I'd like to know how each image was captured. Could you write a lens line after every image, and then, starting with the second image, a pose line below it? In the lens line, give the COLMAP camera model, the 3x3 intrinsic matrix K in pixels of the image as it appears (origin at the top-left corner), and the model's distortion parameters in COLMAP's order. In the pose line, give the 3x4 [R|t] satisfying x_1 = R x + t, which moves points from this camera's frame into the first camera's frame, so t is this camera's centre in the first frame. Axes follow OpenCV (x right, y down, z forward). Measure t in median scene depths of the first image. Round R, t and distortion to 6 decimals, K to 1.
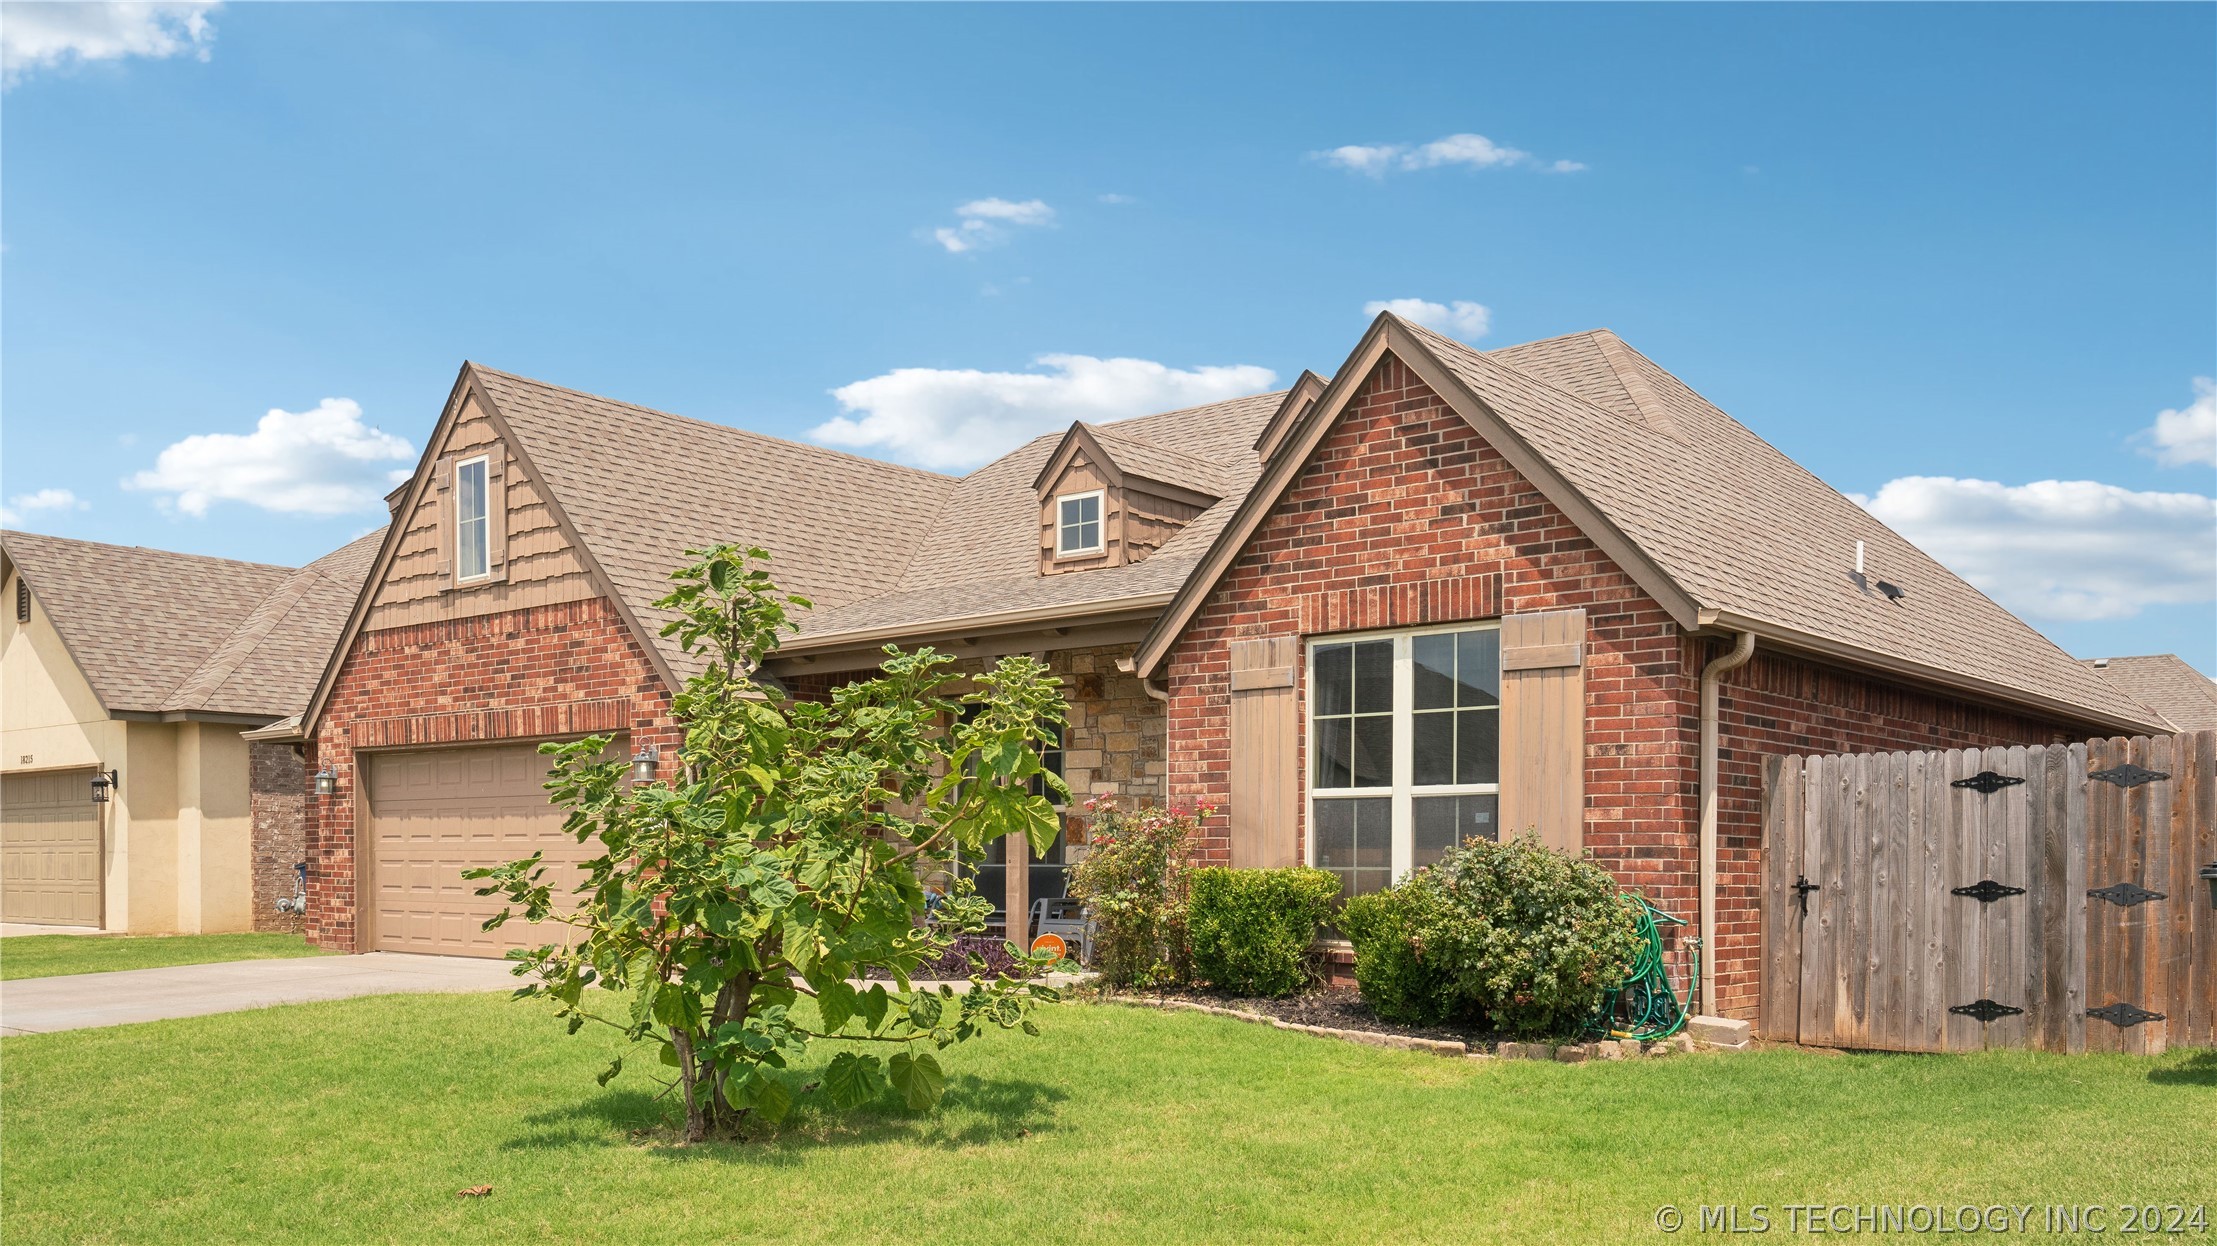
lens RADIAL K [[1767.9, 0, 1111.5], [0, 1767.9, 635.3], [0, 0, 1]] dist [0.003114, -0.000020]
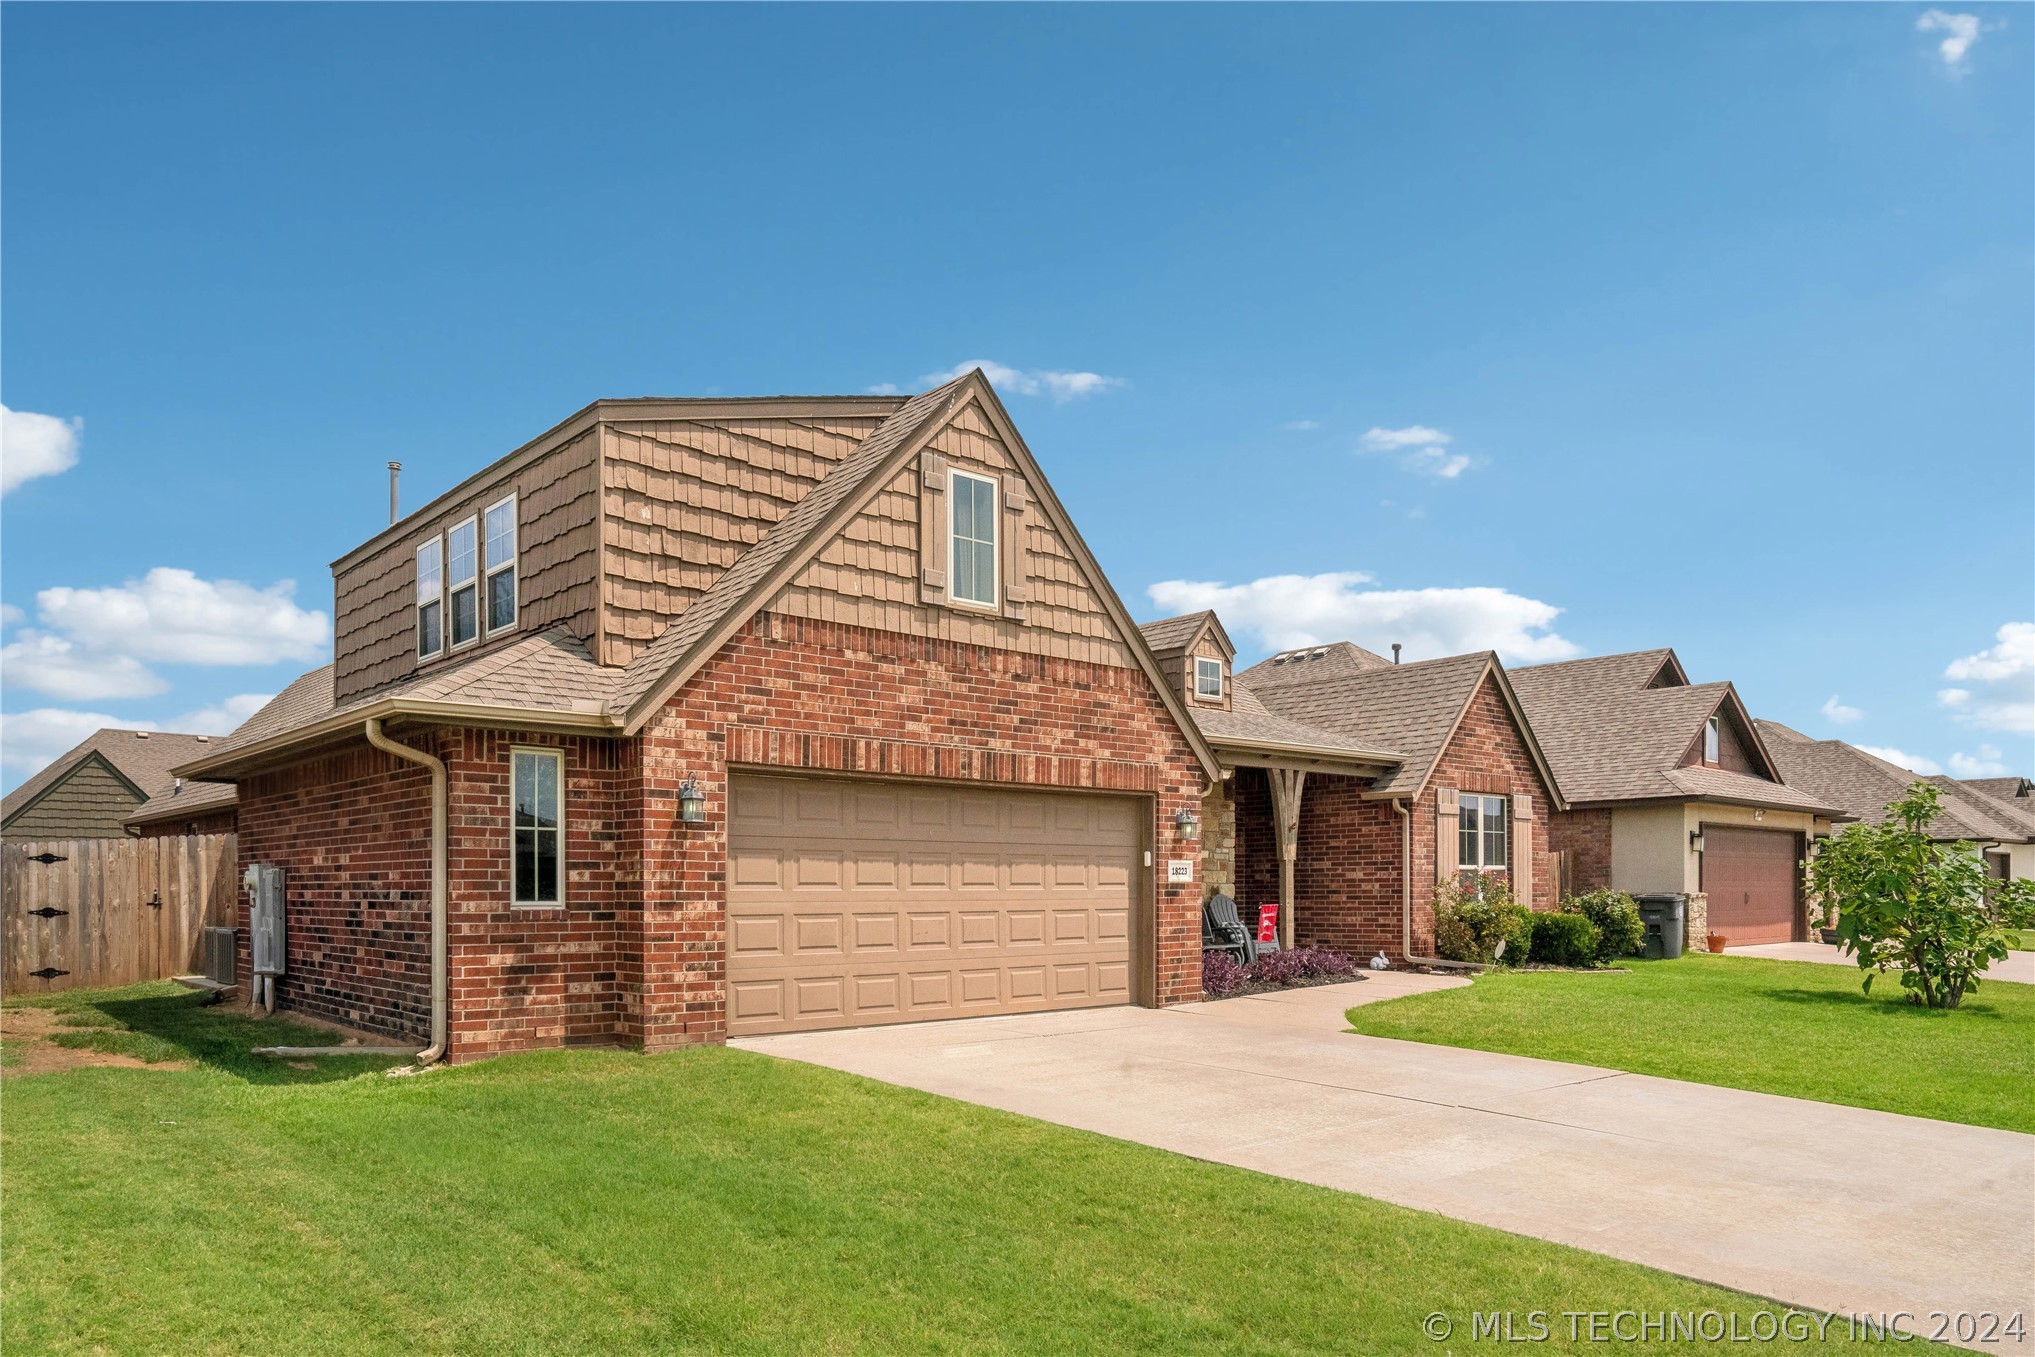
lens RADIAL K [[1358.0, 0, 1017.5], [0, 1358.0, 678.5], [0, 0, 1]] dist [-0.000734, 0.000212]
pose [[0.154704, 0.147935, 0.976822, -1.068553], [-0.122278, 0.983991, -0.129655, 0.097545], [-0.980365, -0.099385, 0.170316, 0.874793]]
